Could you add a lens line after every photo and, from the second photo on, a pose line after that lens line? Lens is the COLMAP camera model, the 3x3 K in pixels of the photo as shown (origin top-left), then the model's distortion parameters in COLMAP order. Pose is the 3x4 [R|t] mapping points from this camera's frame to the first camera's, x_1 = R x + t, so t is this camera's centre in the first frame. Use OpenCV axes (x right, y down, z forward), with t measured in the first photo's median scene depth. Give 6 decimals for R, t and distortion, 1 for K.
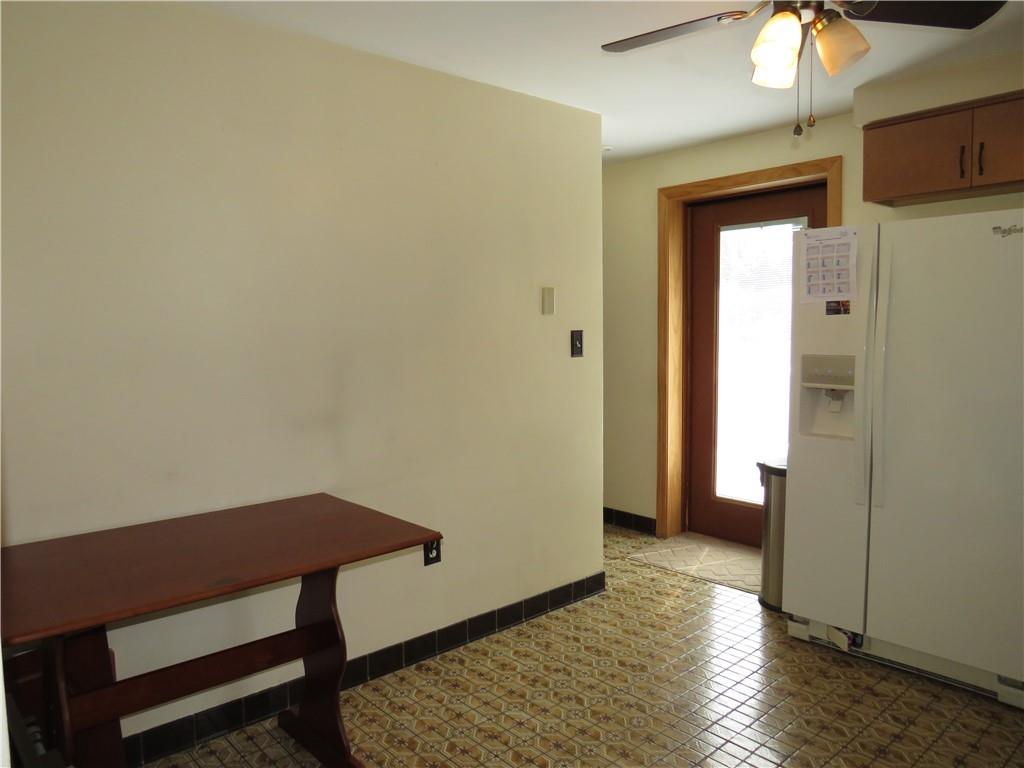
lens RADIAL K [[715.1, 0, 503.7], [0, 715.1, 386.2], [0, 0, 1]] dist [-0.038141, 0.011289]
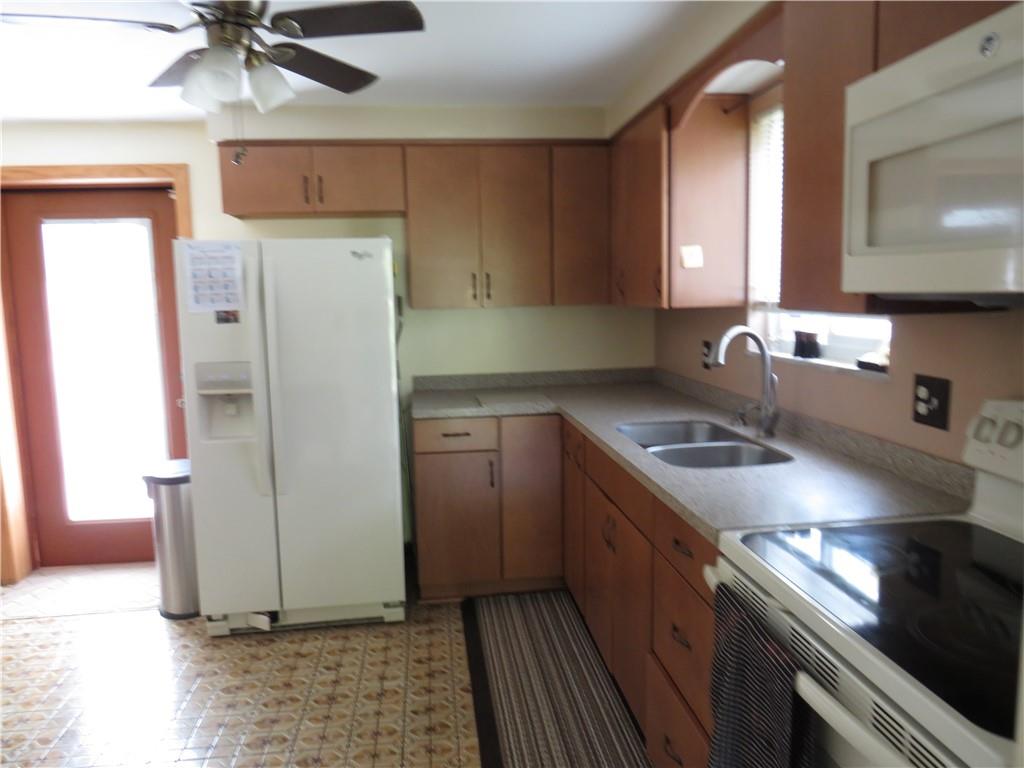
lens RADIAL K [[715.1, 0, 512.5], [0, 715.1, 388.5], [0, 0, 1]] dist [-0.038141, 0.011289]
pose [[0.561538, -0.103032, 0.821011, -0.160070], [0.084307, 0.994178, 0.067100, -0.037356], [-0.823145, 0.031538, 0.566955, 0.049106]]
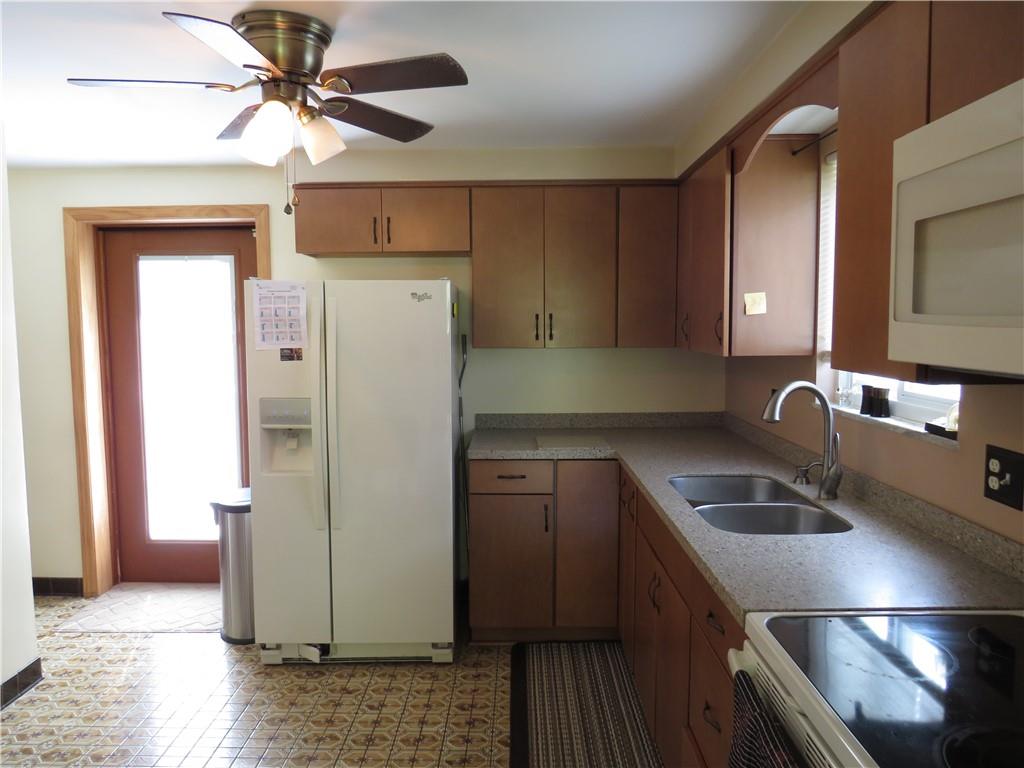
lens RADIAL K [[715.1, 0, 510.7], [0, 715.1, 387.4], [0, 0, 1]] dist [-0.038141, 0.011289]
pose [[0.664296, -0.052679, 0.745611, -0.117199], [0.058362, 0.998124, 0.018523, -0.056534], [-0.745187, 0.031210, 0.666124, 0.016586]]
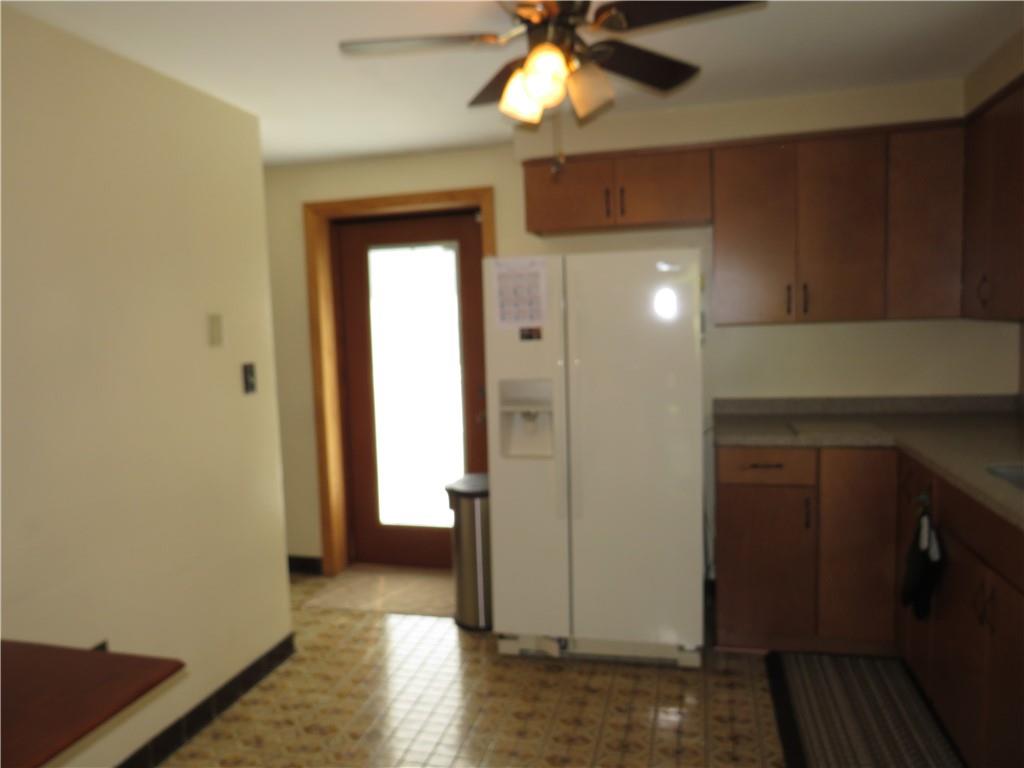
lens RADIAL K [[715.1, 0, 511.2], [0, 715.1, 386.0], [0, 0, 1]] dist [-0.038141, 0.011289]
pose [[0.827128, -0.063279, 0.558439, -0.136623], [0.070600, 0.997469, 0.008458, -0.041938], [-0.557561, 0.032430, 0.829502, 0.133413]]
